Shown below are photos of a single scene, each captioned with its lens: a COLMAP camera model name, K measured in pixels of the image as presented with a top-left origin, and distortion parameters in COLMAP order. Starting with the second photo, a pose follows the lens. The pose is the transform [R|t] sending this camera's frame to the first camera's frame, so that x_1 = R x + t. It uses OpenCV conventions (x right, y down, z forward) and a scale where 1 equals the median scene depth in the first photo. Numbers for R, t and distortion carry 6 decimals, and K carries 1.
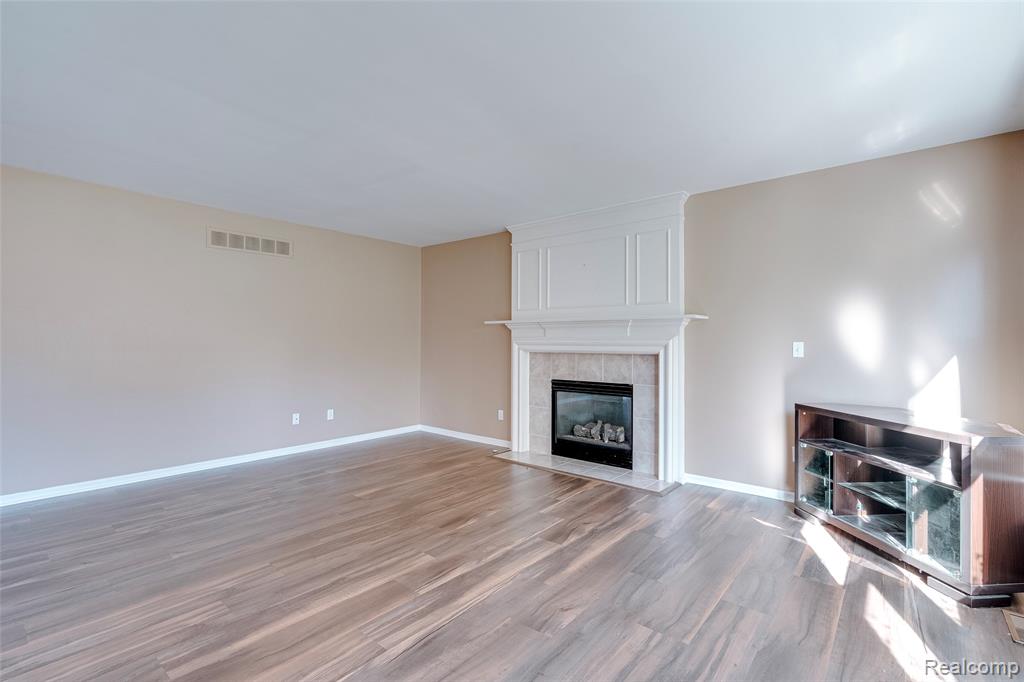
lens RADIAL K [[473.0, 0, 515.8], [0, 473.0, 336.2], [0, 0, 1]] dist [0.000937, 0.000085]
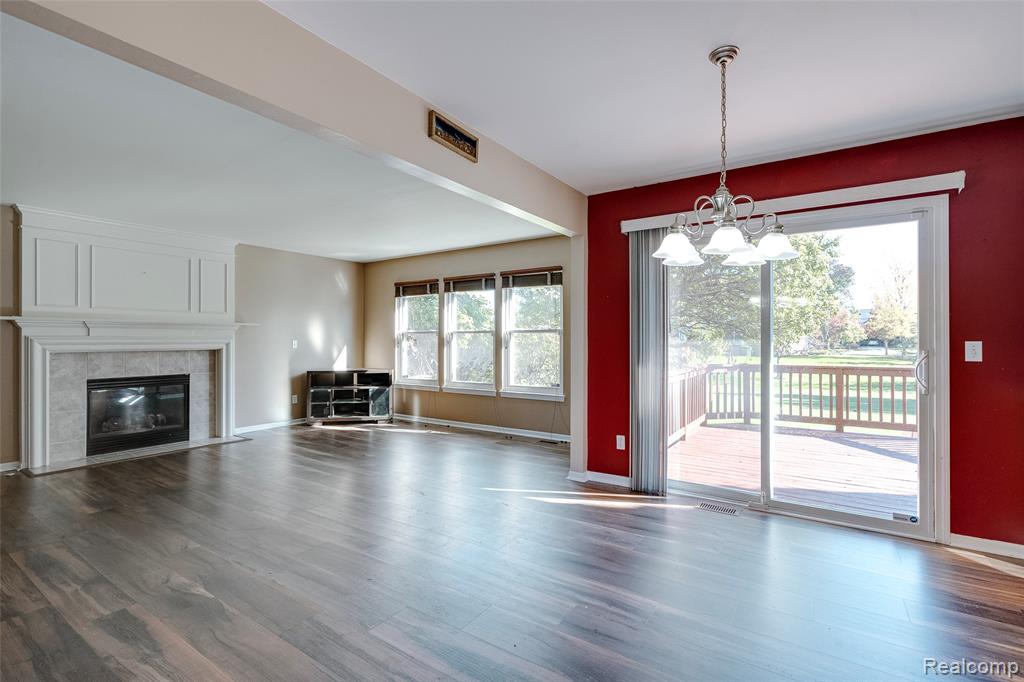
lens RADIAL K [[473.0, 0, 514.7], [0, 473.0, 339.4], [0, 0, 1]] dist [0.000937, 0.000085]
pose [[-0.088755, -0.003013, 0.996049, -1.090693], [-0.009423, 0.999953, 0.002186, -0.002555], [-0.996009, -0.009191, -0.088779, 0.234824]]
